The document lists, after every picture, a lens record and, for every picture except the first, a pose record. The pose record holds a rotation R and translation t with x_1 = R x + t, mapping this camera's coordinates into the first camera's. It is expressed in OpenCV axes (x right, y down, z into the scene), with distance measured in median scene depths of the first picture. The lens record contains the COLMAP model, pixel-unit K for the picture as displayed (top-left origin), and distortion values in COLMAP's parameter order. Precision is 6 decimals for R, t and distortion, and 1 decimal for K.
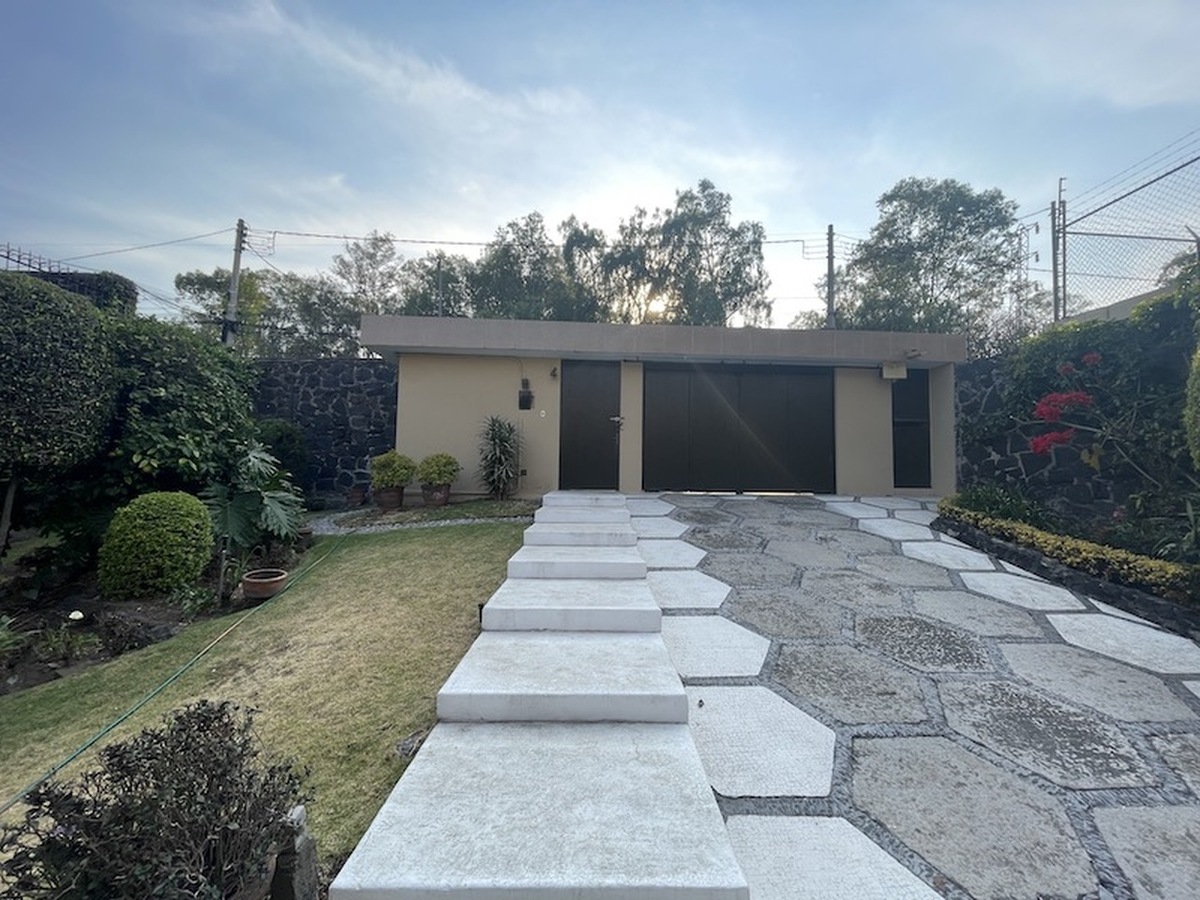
lens RADIAL K [[487.2, 0, 602.3], [0, 487.2, 450.3], [0, 0, 1]] dist [-0.002700, -0.000175]
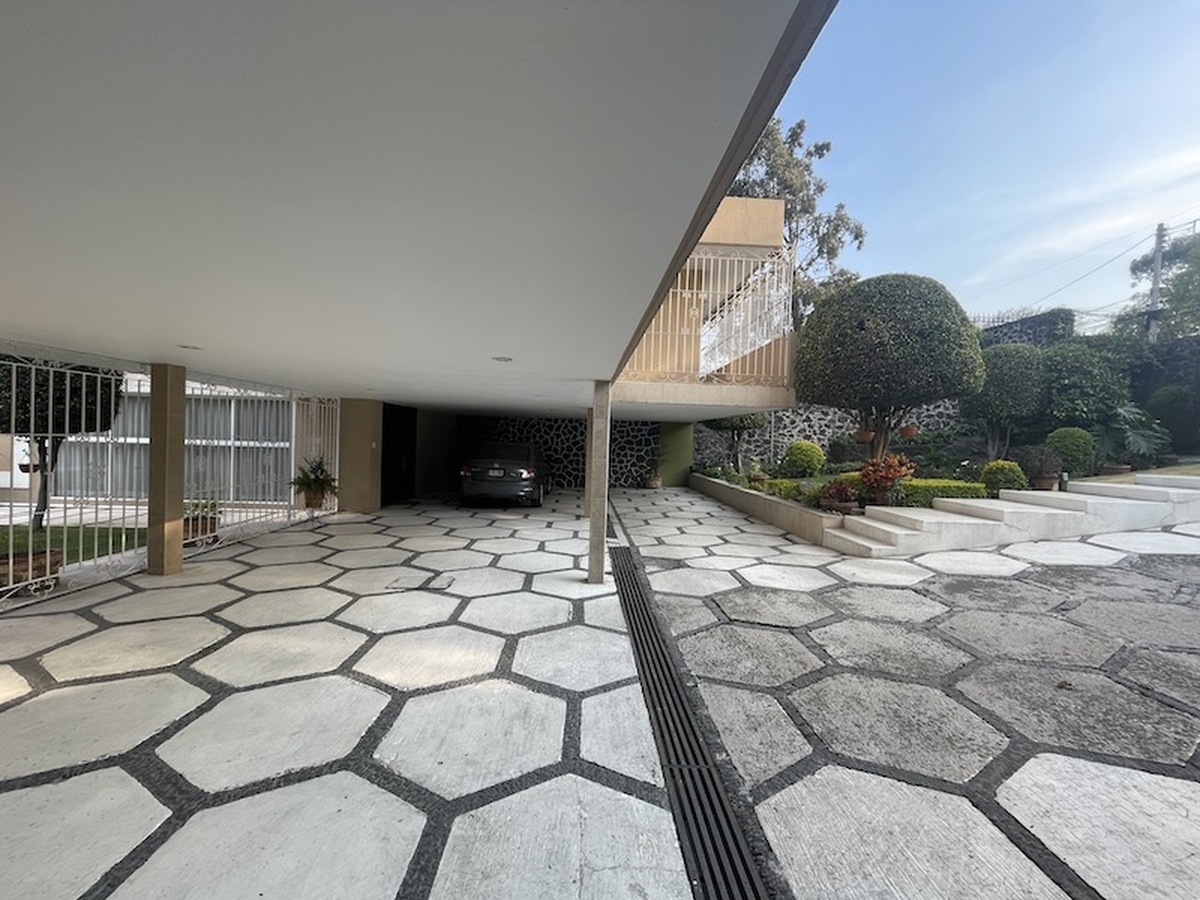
lens RADIAL K [[487.2, 0, 598.0], [0, 487.2, 447.1], [0, 0, 1]] dist [-0.002700, -0.000175]
pose [[-0.010032, -0.006746, -0.999927, 1.149597], [0.024977, 0.999664, -0.006995, 0.121770], [0.999638, -0.025046, -0.009861, -0.964410]]
